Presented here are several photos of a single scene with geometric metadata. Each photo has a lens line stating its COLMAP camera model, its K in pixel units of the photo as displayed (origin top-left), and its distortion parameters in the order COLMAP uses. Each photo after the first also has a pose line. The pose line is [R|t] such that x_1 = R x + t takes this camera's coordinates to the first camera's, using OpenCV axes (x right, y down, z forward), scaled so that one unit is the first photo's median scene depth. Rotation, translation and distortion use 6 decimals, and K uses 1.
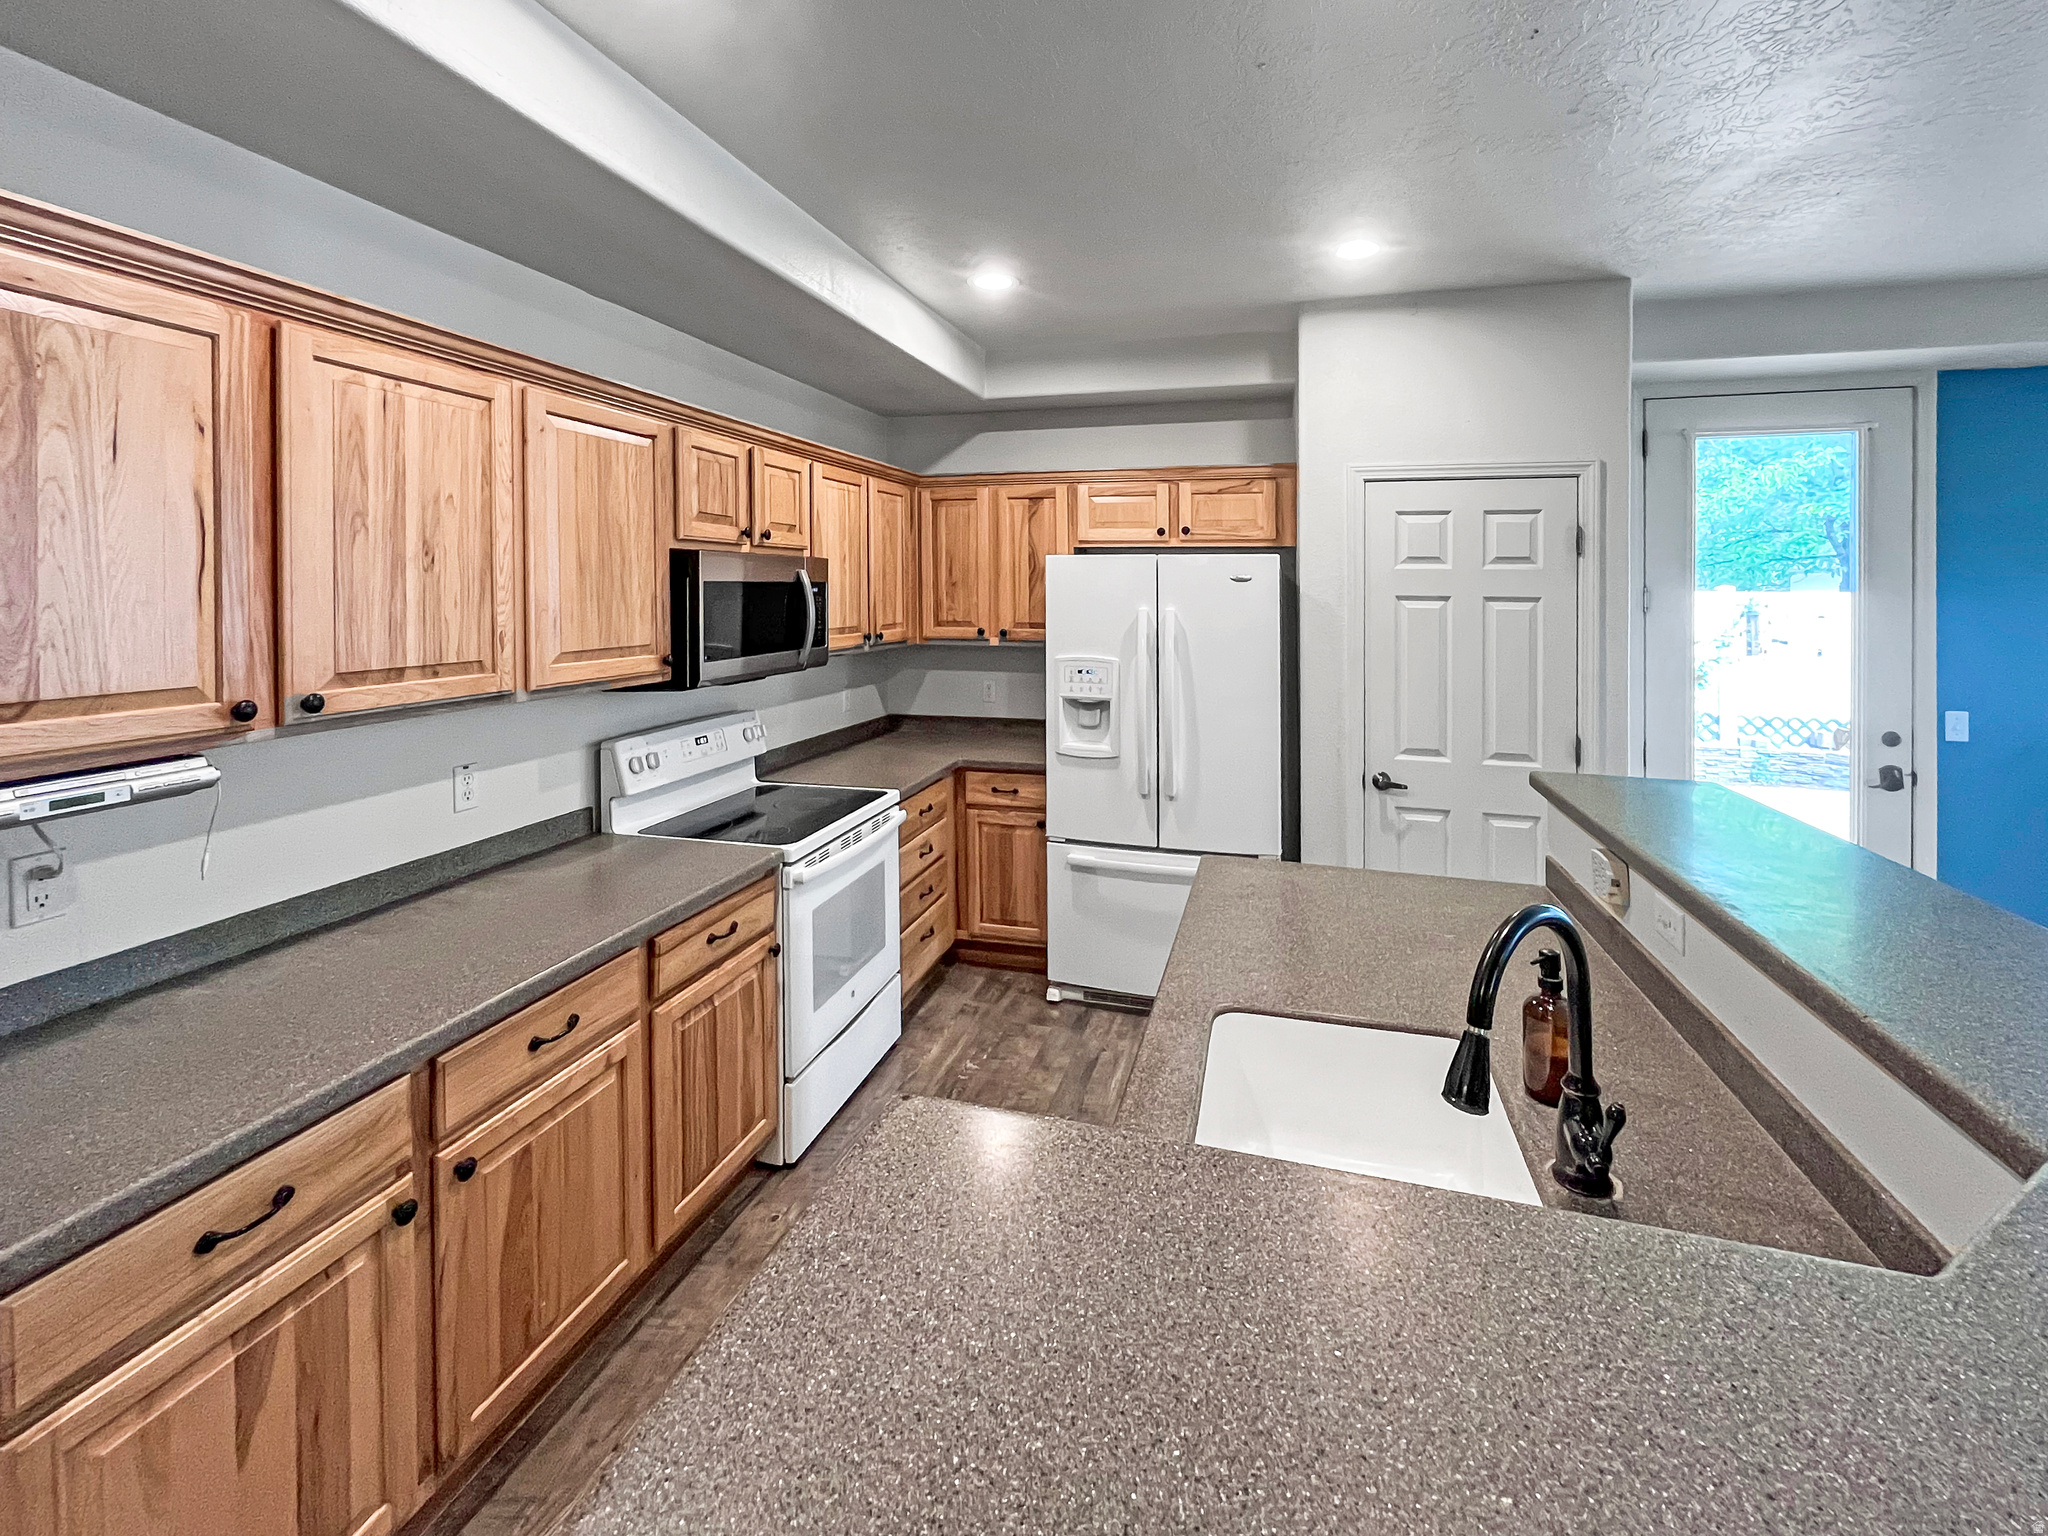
lens RADIAL K [[900.7, 0, 1051.2], [0, 900.7, 595.1], [0, 0, 1]] dist [0.002622, -0.000470]
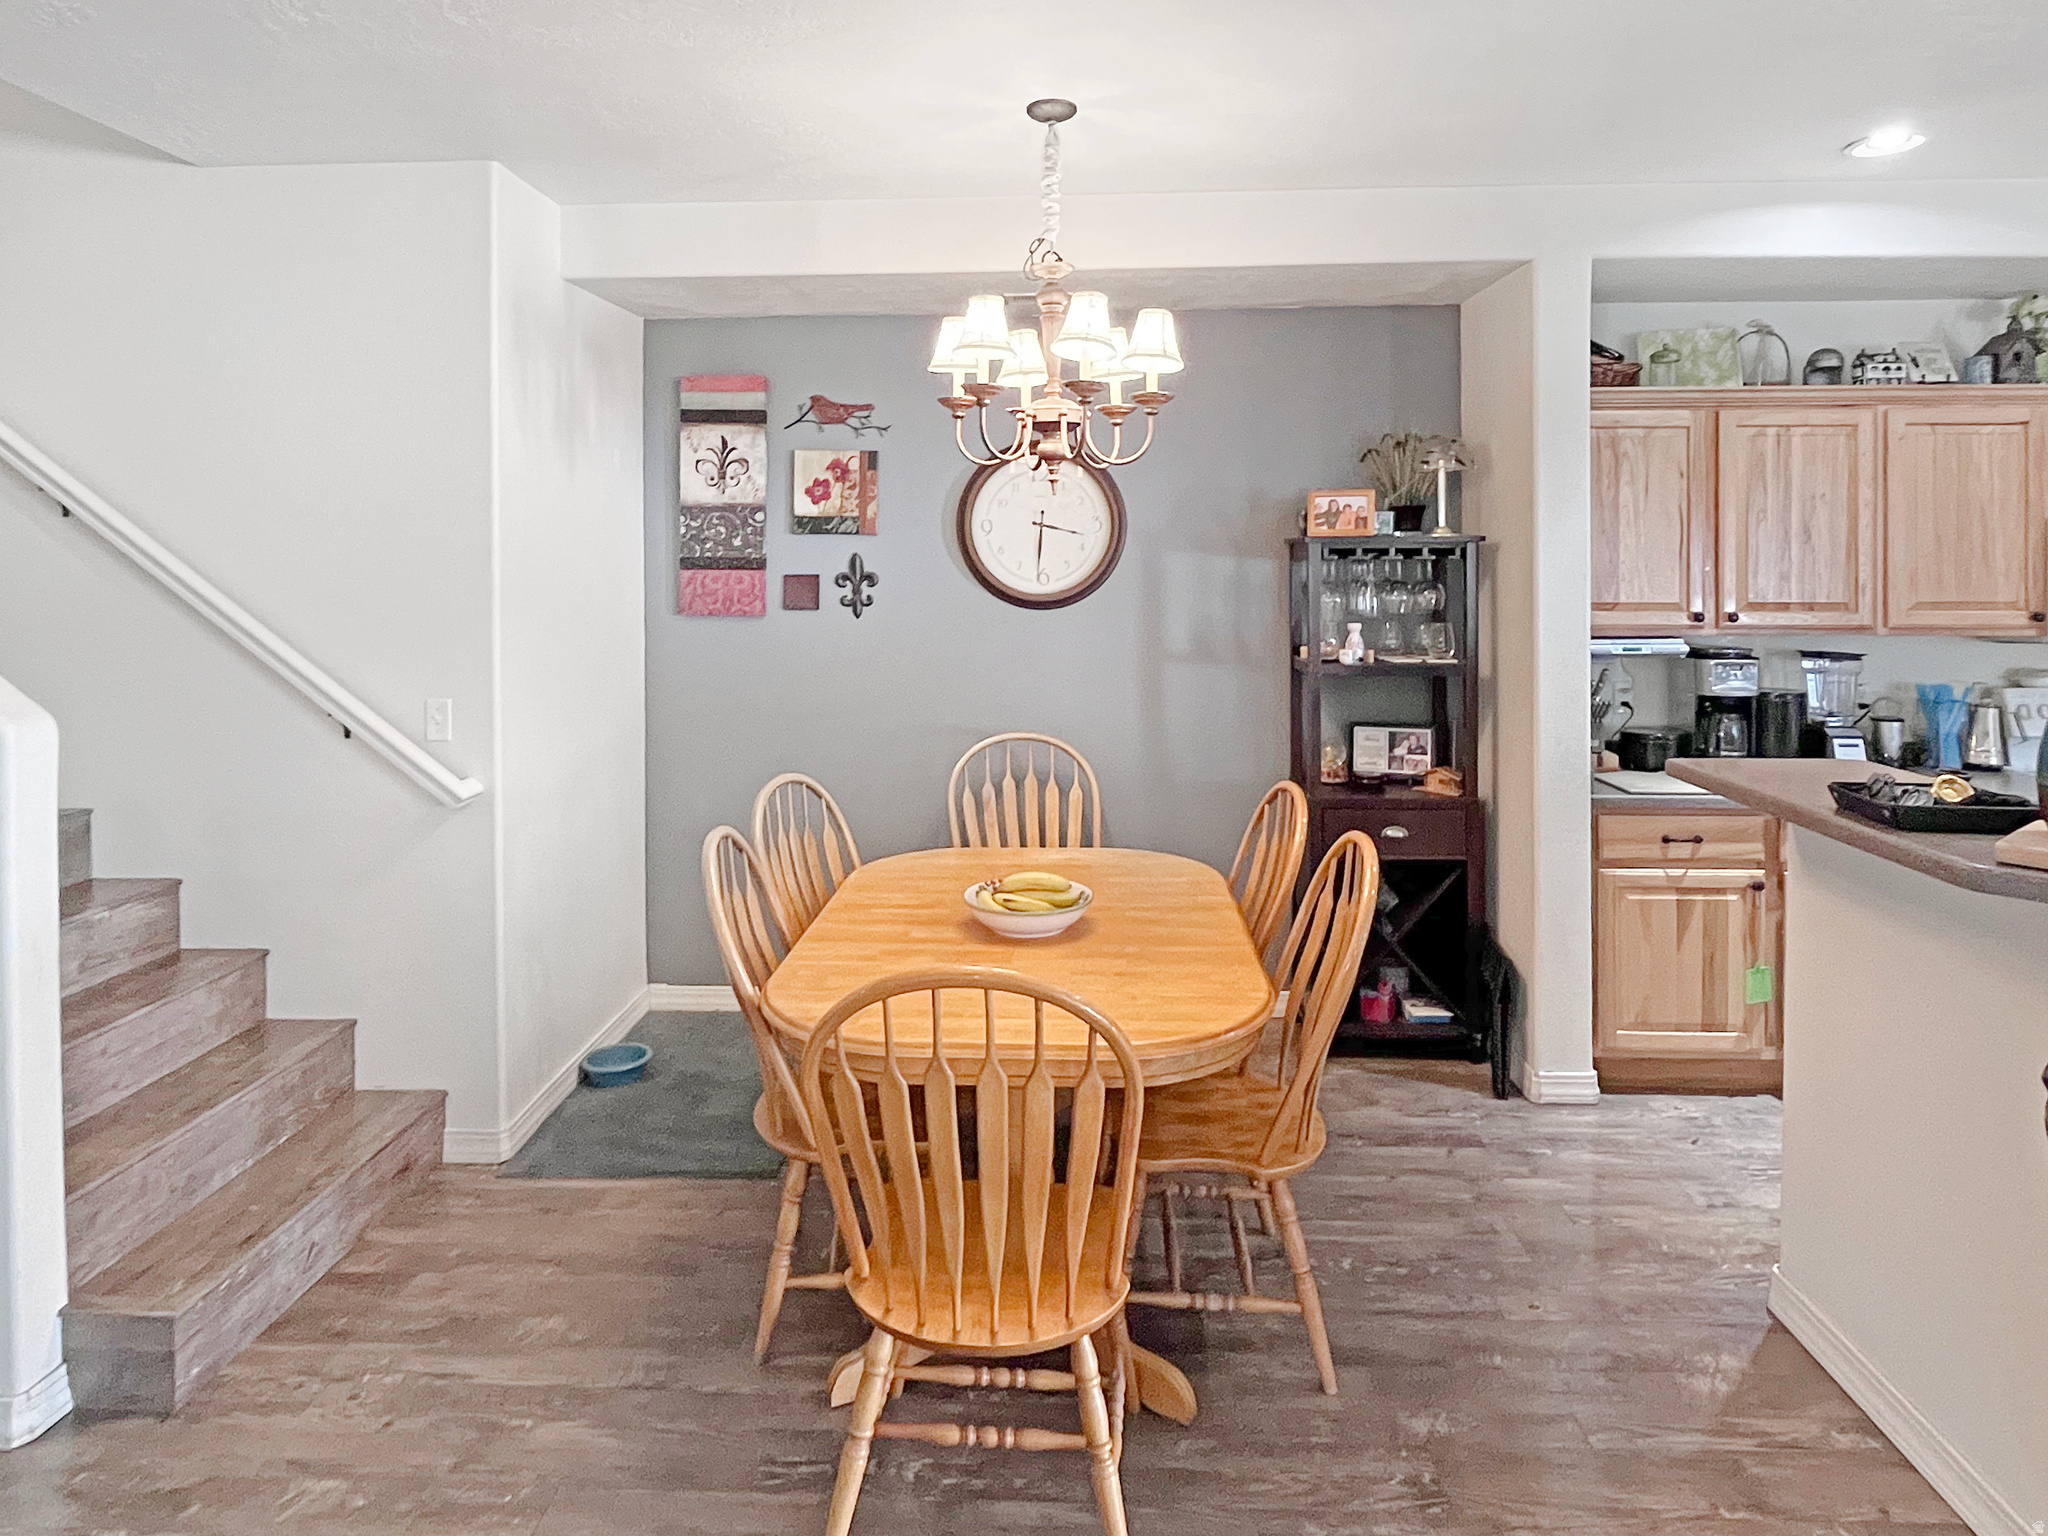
lens RADIAL K [[1185.3, 0, 1002.9], [0, 1185.3, 581.9], [0, 0, 1]] dist [-0.004656, -0.000157]
pose [[0.205477, 0.010115, -0.978610, 0.979310], [-0.005127, 0.999944, 0.009259, 0.027284], [0.978649, 0.003115, 0.205517, -0.751976]]
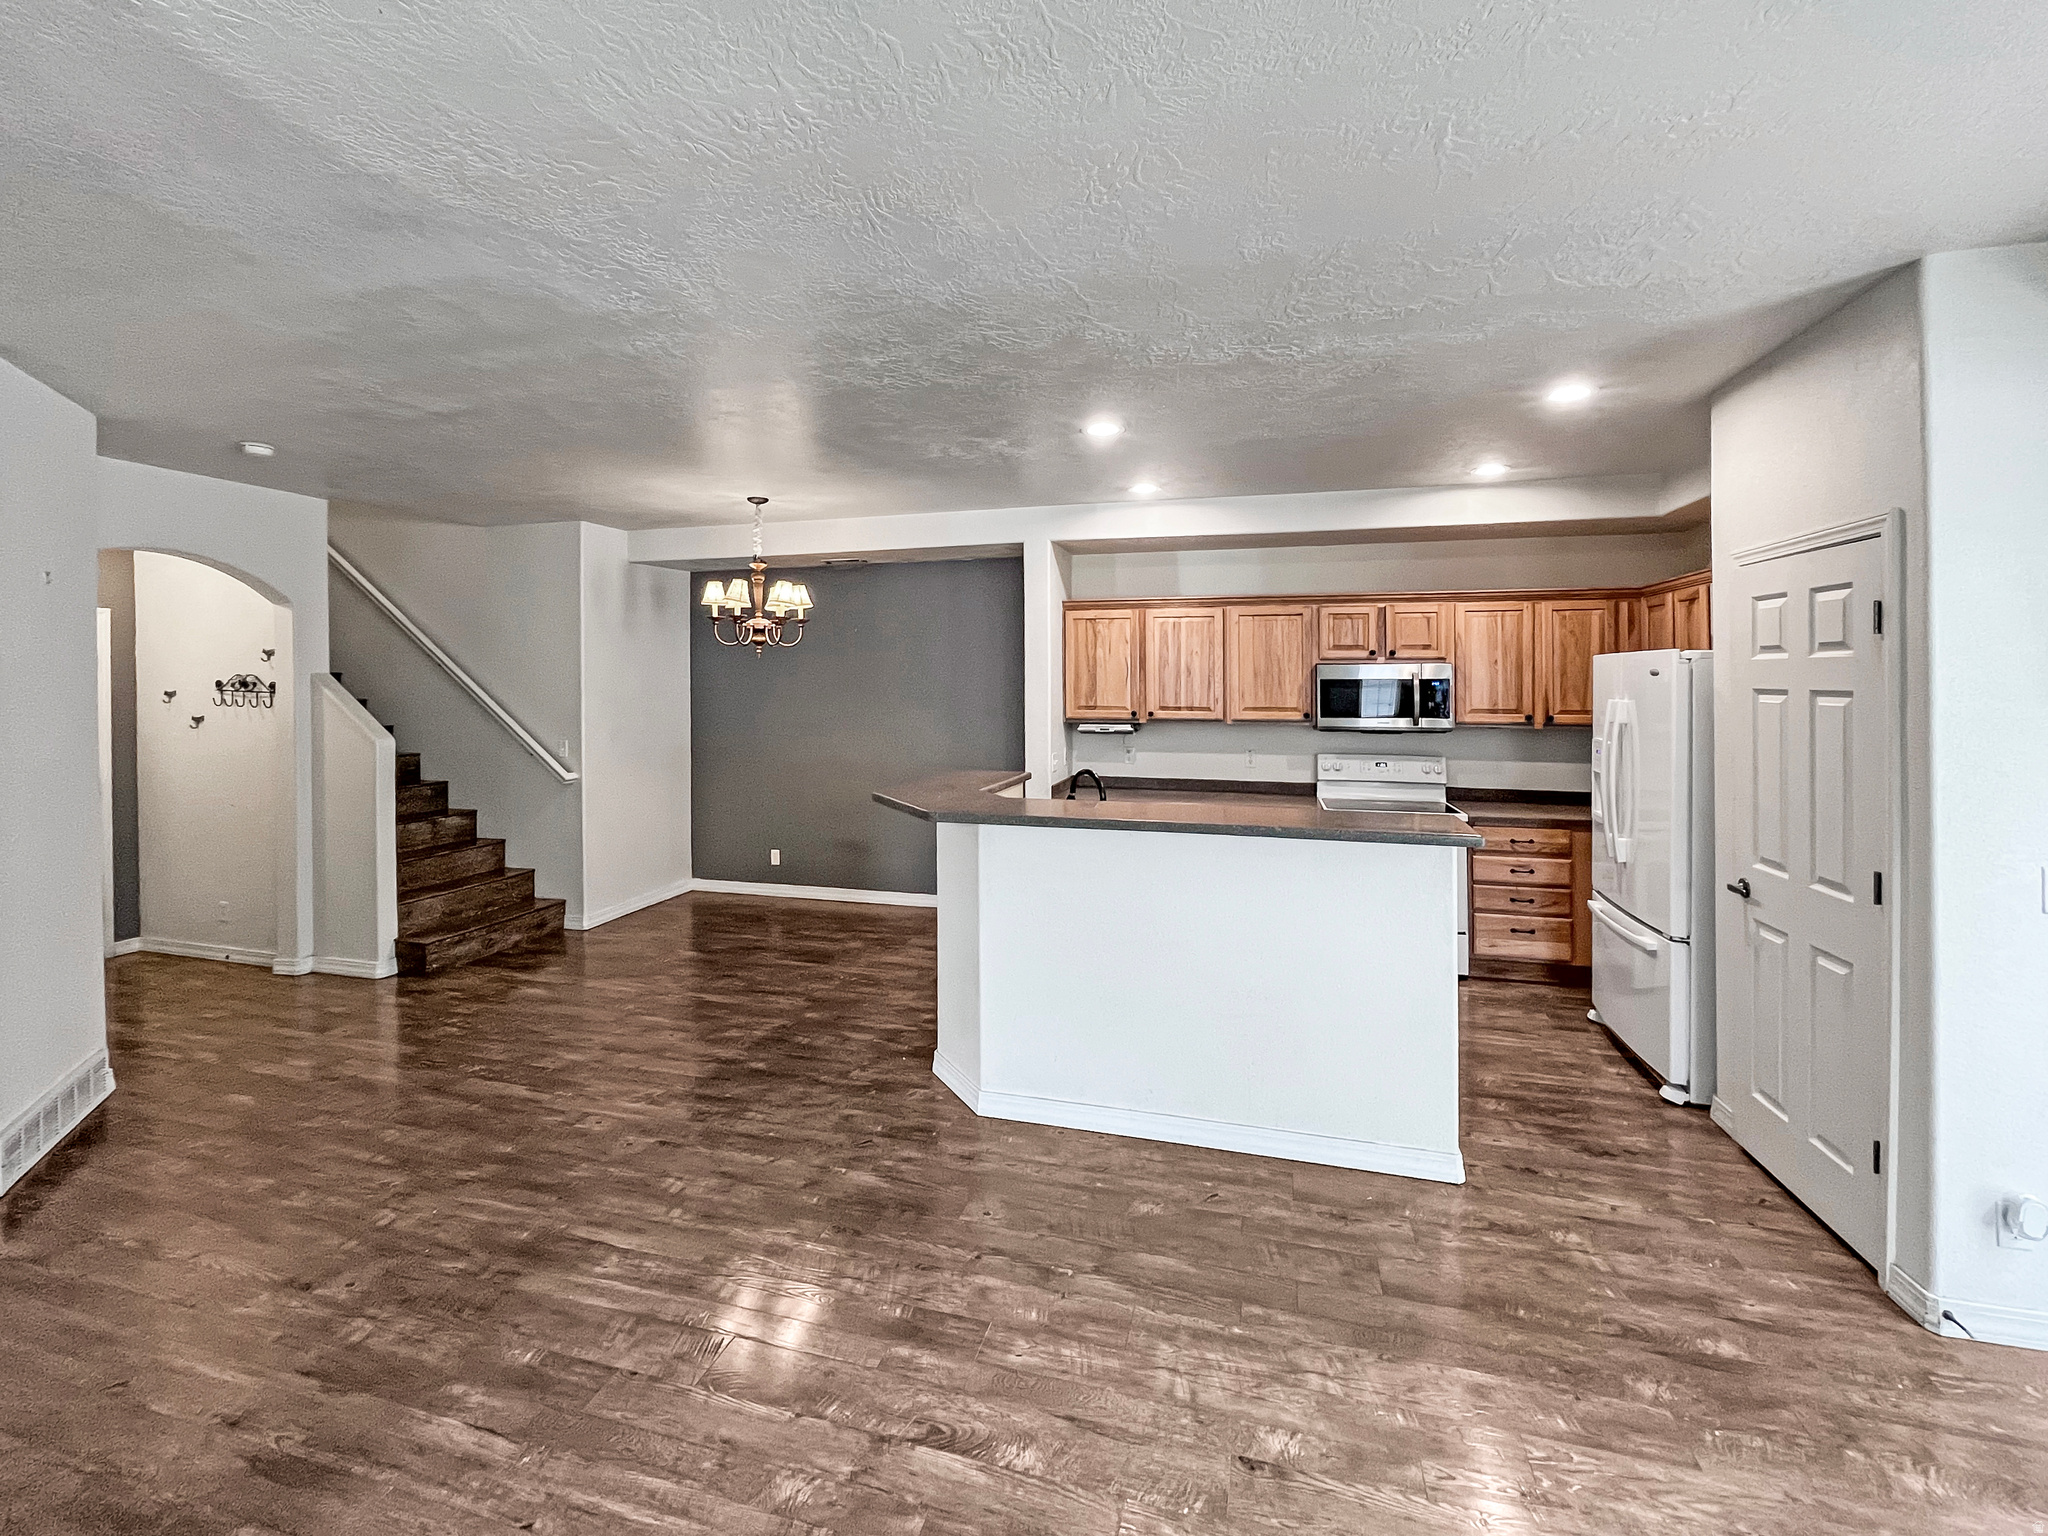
lens RADIAL K [[839.0, 0, 1030.1], [0, 839.0, 698.6], [0, 0, 1]] dist [-0.002791, -0.001158]
pose [[-0.009751, 0.015847, -0.999827, 2.059233], [-0.009711, 0.999826, 0.015942, 0.007282], [0.999905, 0.009865, -0.009596, 0.446664]]
